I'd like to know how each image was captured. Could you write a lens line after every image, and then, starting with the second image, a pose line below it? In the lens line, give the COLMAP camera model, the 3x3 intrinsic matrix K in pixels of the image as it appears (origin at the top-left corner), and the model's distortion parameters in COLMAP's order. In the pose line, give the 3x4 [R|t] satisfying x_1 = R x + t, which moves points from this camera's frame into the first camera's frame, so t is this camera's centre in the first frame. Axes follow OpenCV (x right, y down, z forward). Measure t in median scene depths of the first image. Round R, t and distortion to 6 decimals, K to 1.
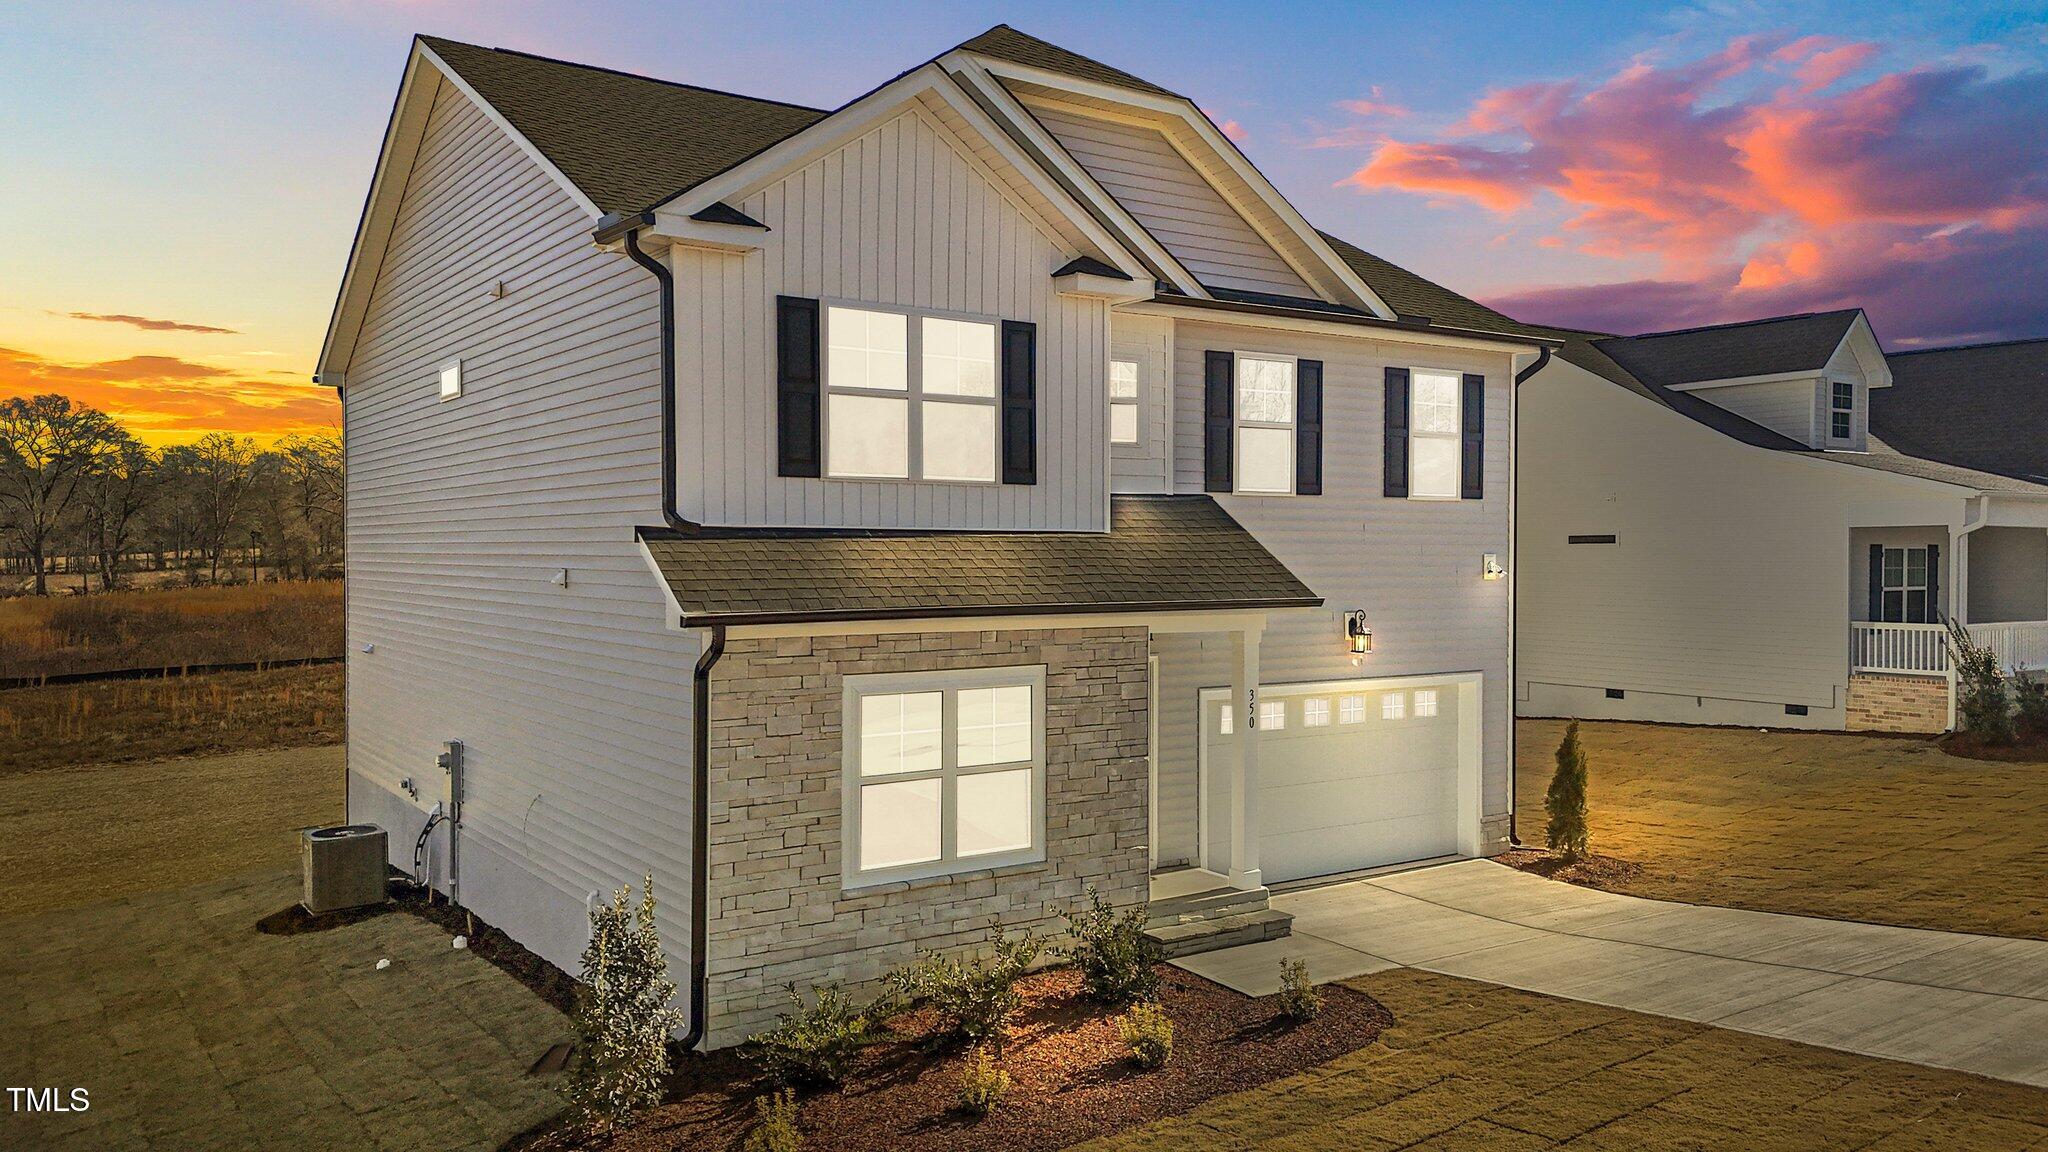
lens RADIAL K [[1510.1, 0, 1022.4], [0, 1510.1, 565.9], [0, 0, 1]] dist [0.067851, -0.000423]
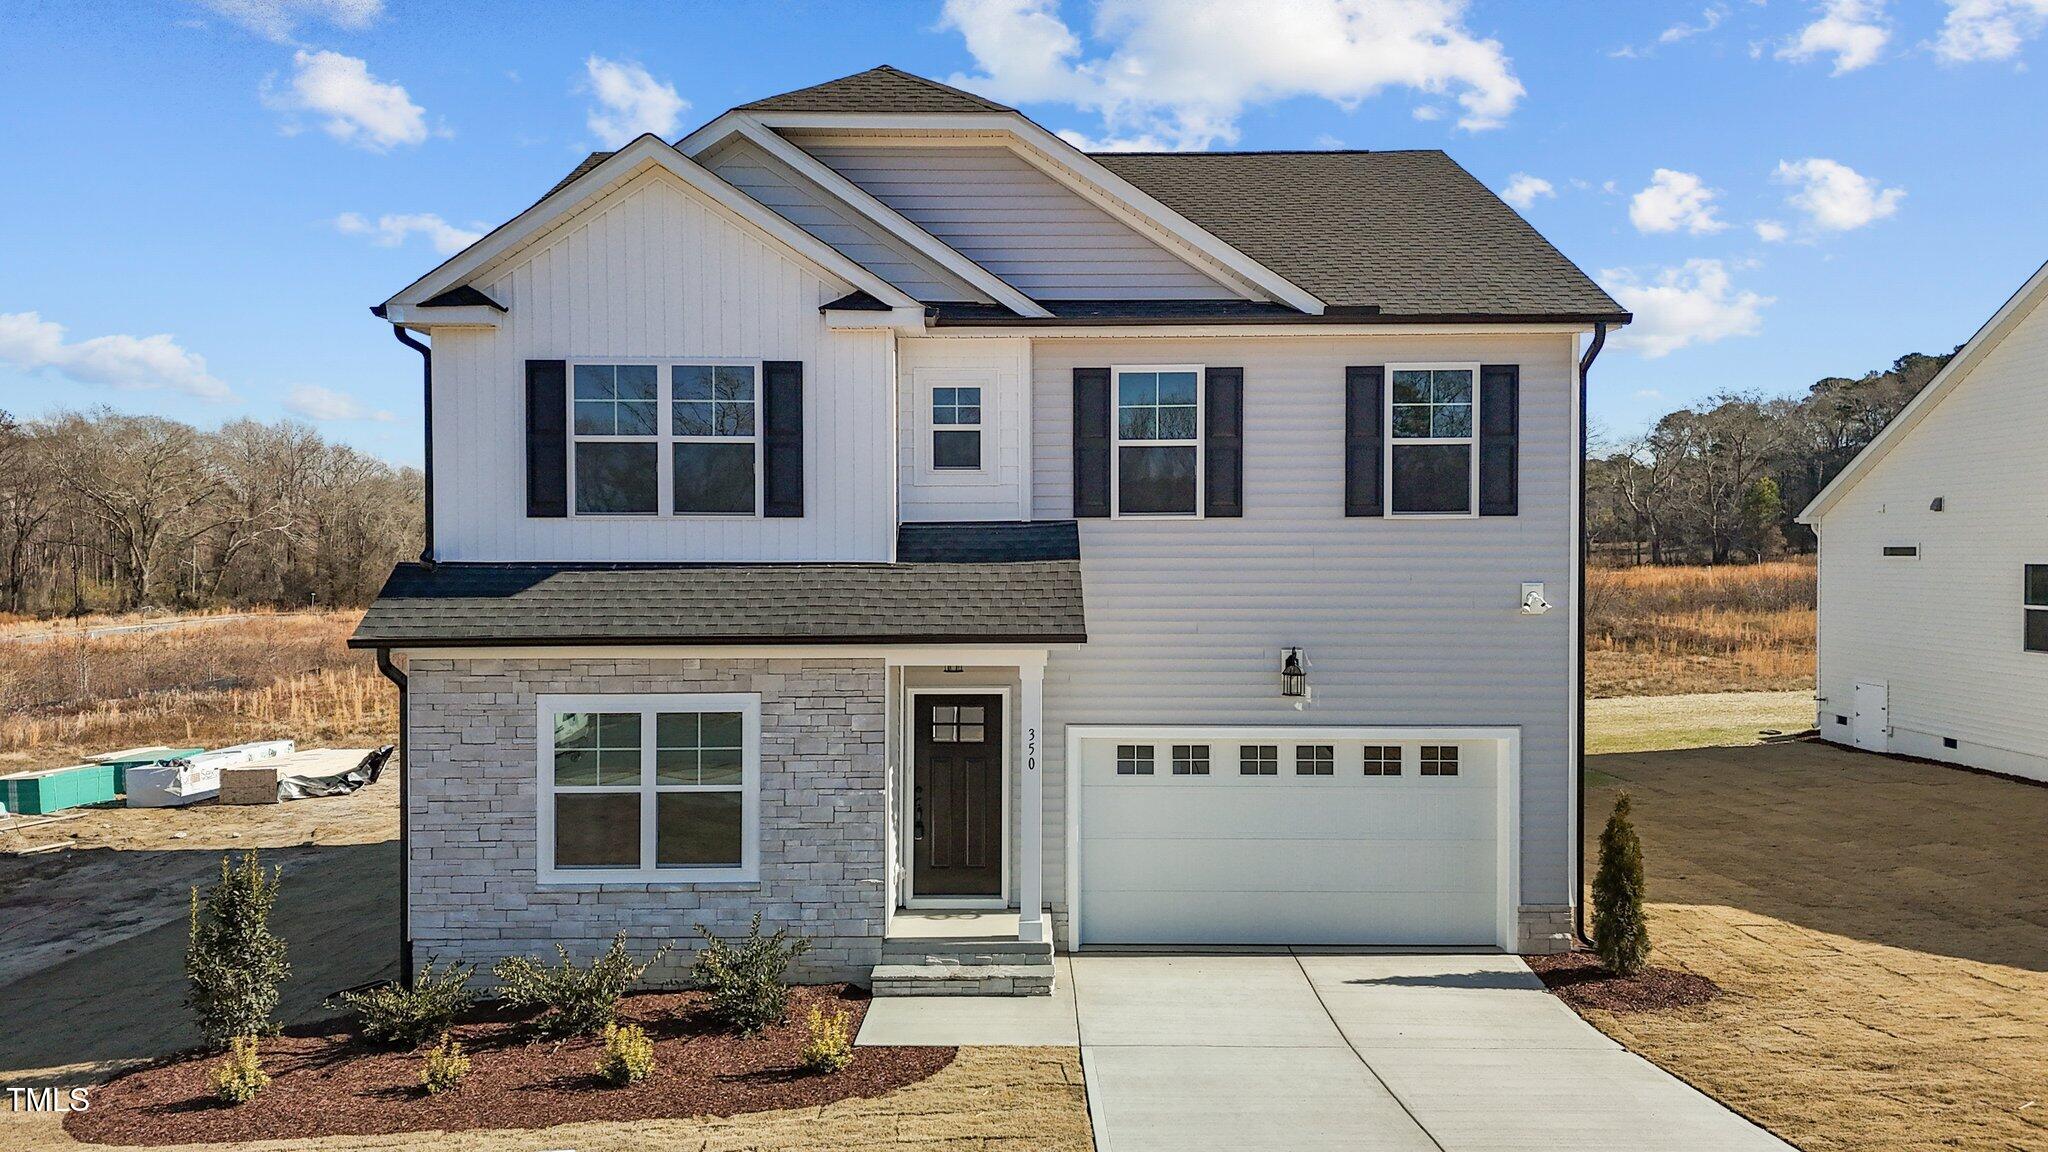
lens RADIAL K [[1476.4, 0, 1024.0], [0, 1476.4, 576.0], [0, 0, 1]] dist [0.044261, -0.002844]
pose [[0.826949, 0.003214, -0.562268, 0.713386], [-0.002049, 0.999994, 0.002703, -0.017381], [0.562273, -0.001083, 0.826951, 0.255183]]
